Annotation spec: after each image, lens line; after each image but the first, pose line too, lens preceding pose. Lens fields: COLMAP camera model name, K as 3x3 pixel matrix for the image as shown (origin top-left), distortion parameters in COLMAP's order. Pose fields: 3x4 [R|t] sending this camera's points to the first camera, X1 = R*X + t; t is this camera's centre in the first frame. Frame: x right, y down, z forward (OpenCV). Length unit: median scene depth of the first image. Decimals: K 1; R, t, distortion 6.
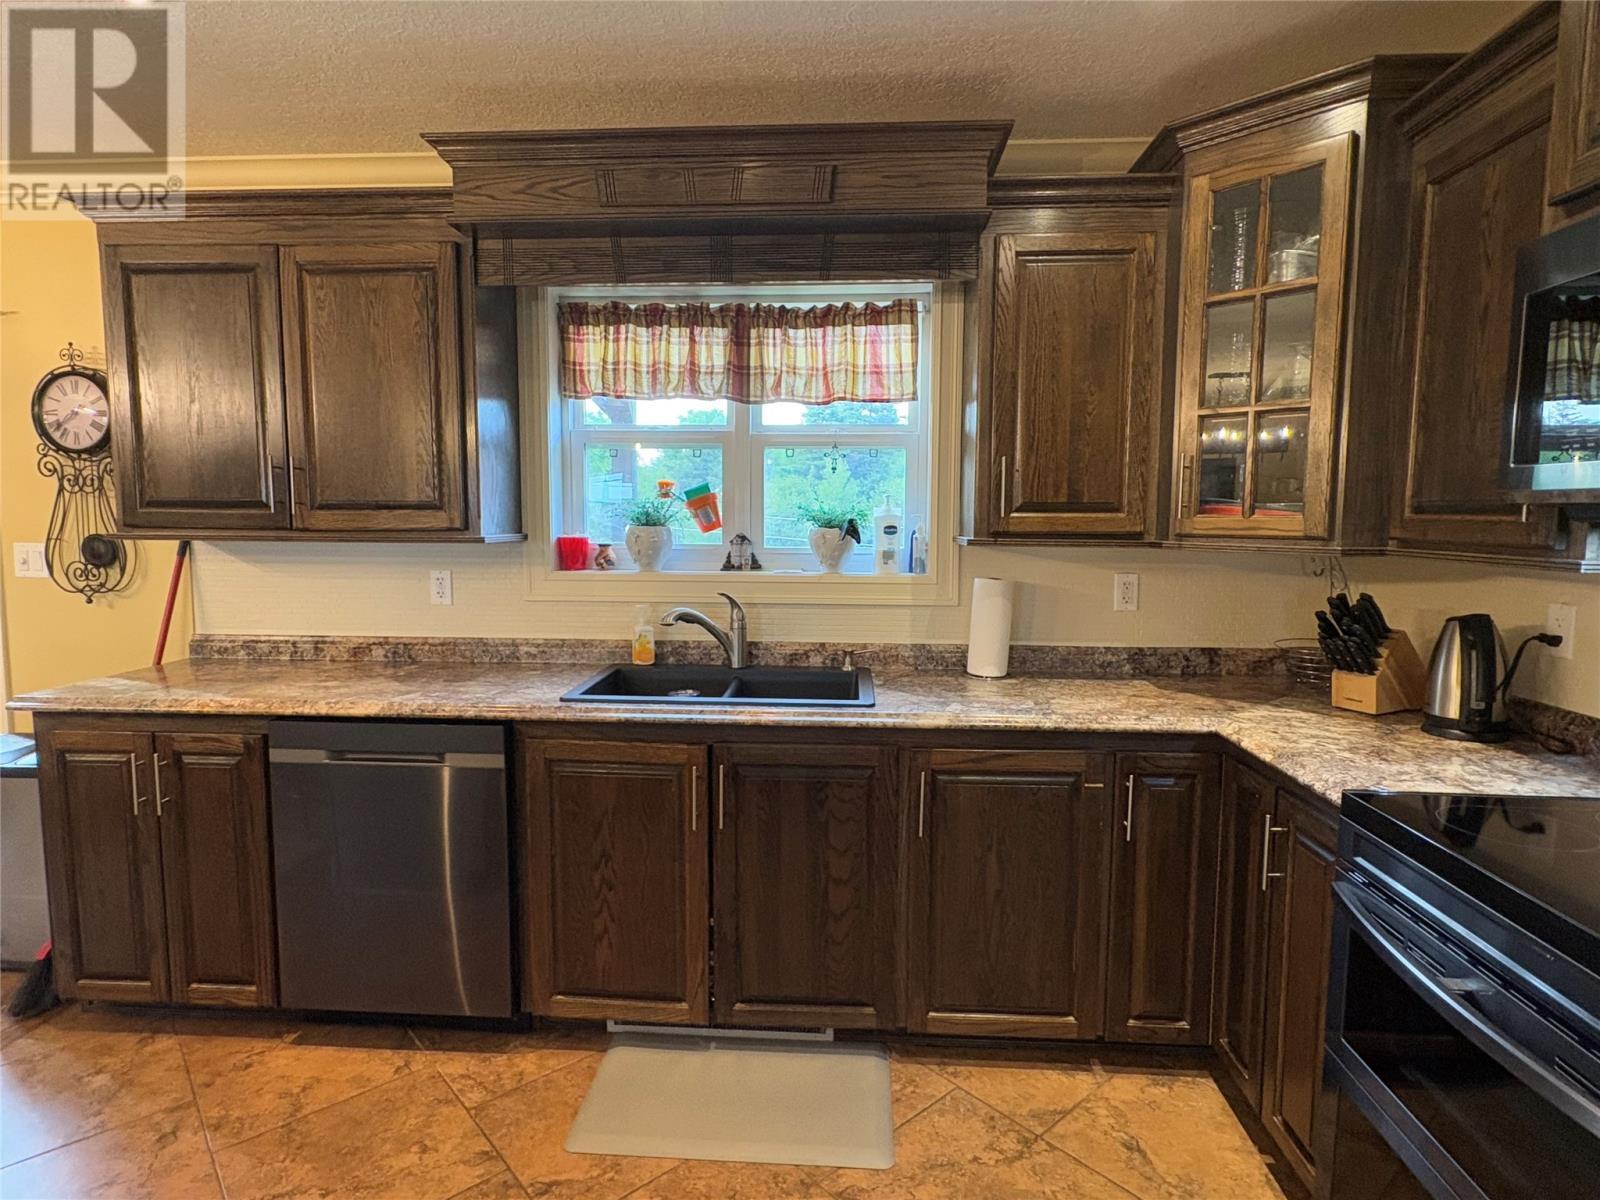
lens RADIAL K [[876.2, 0, 797.6], [0, 876.2, 598.9], [0, 0, 1]] dist [0.000500, 0.001420]
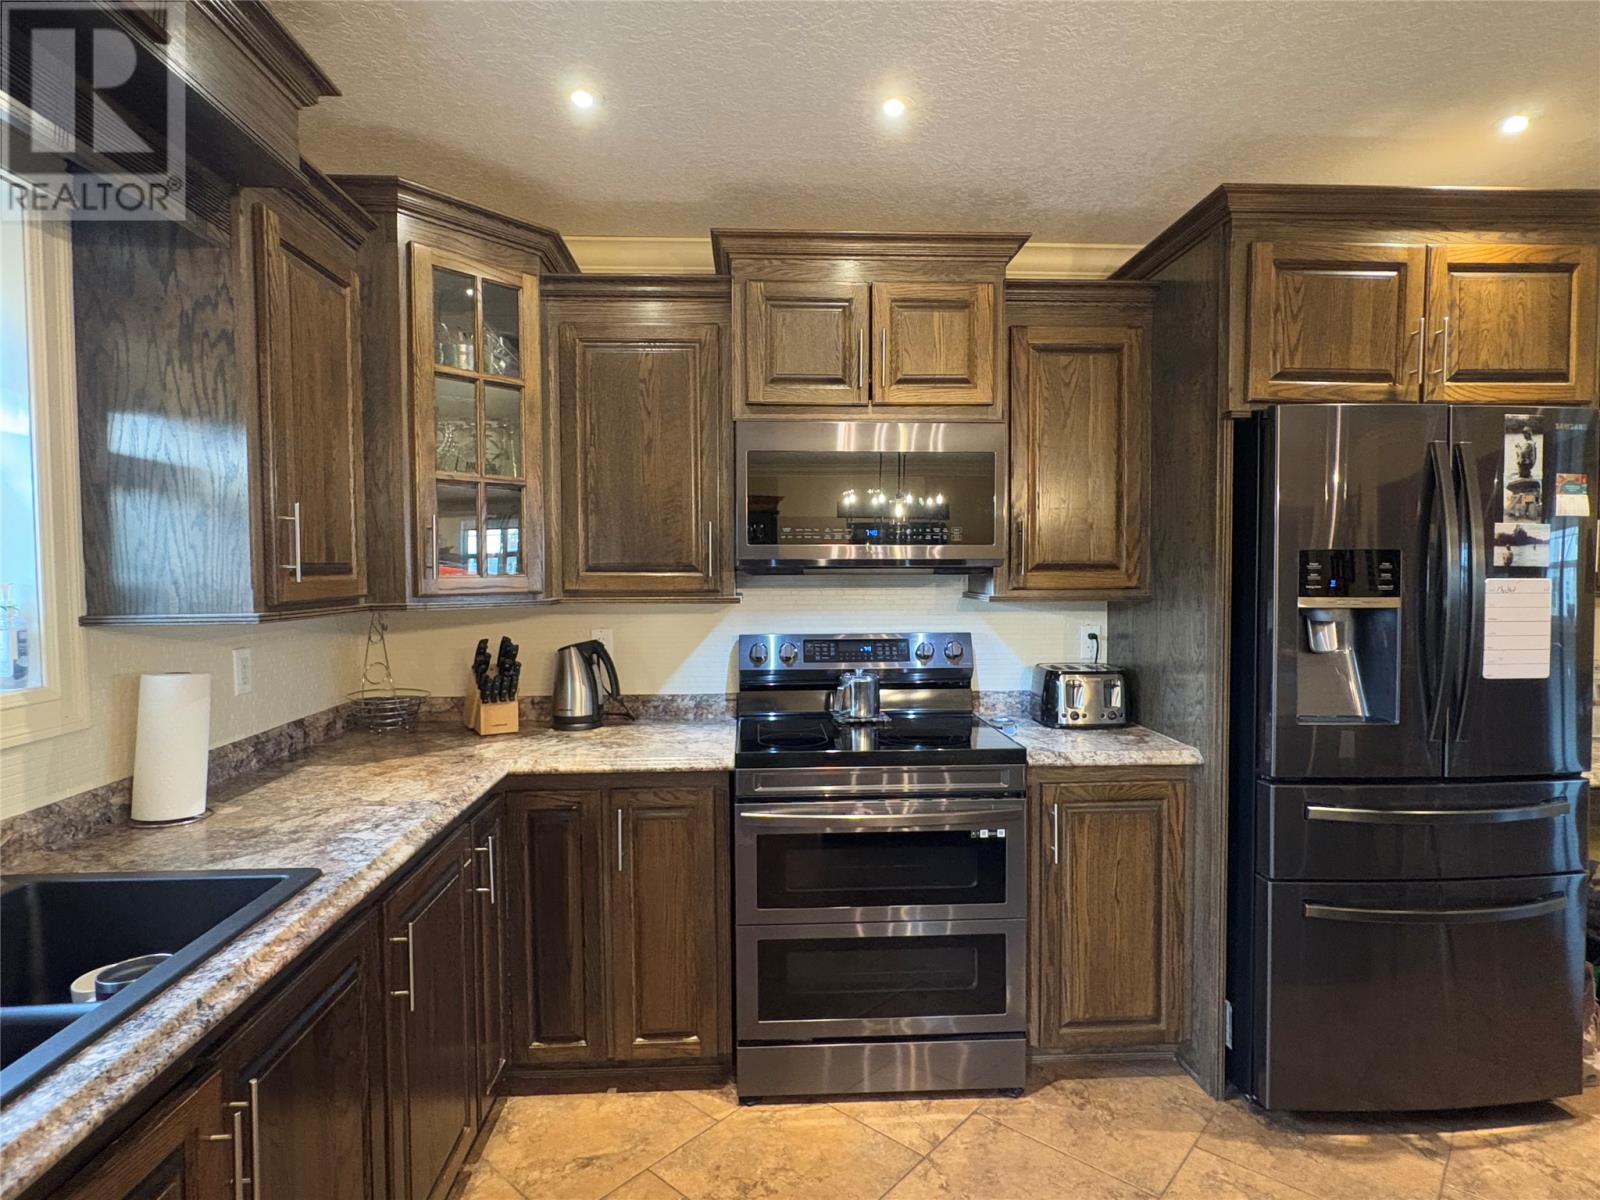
lens RADIAL K [[876.2, 0, 794.7], [0, 876.2, 601.6], [0, 0, 1]] dist [0.000500, 0.001420]
pose [[-0.121346, -0.042714, 0.991691, -0.672072], [0.102854, 0.993155, 0.055362, -0.087150], [-0.987267, 0.108718, -0.116122, 0.786681]]
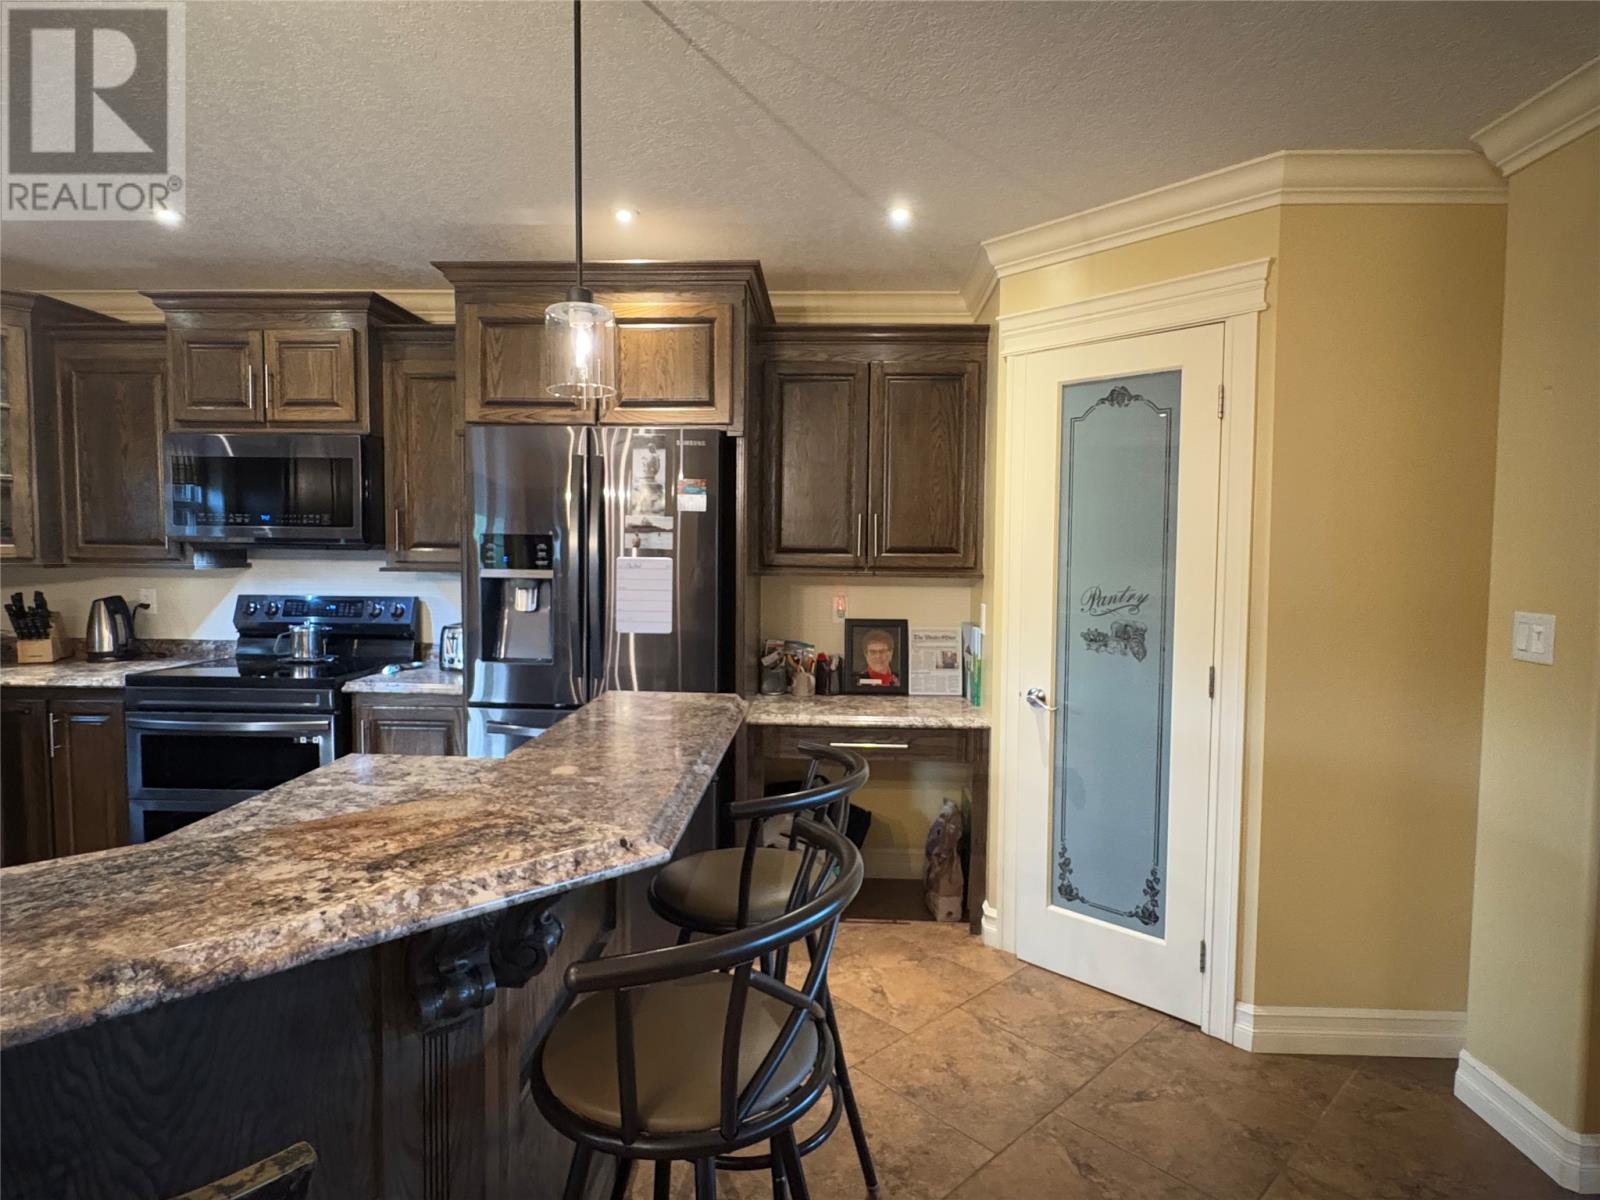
lens RADIAL K [[876.2, 0, 804.1], [0, 876.2, 606.1], [0, 0, 1]] dist [0.000500, 0.001420]
pose [[-0.032757, -0.067272, 0.997197, -1.156237], [0.088920, 0.993580, 0.069949, 0.038453], [-0.995500, 0.090962, -0.026565, -0.444451]]
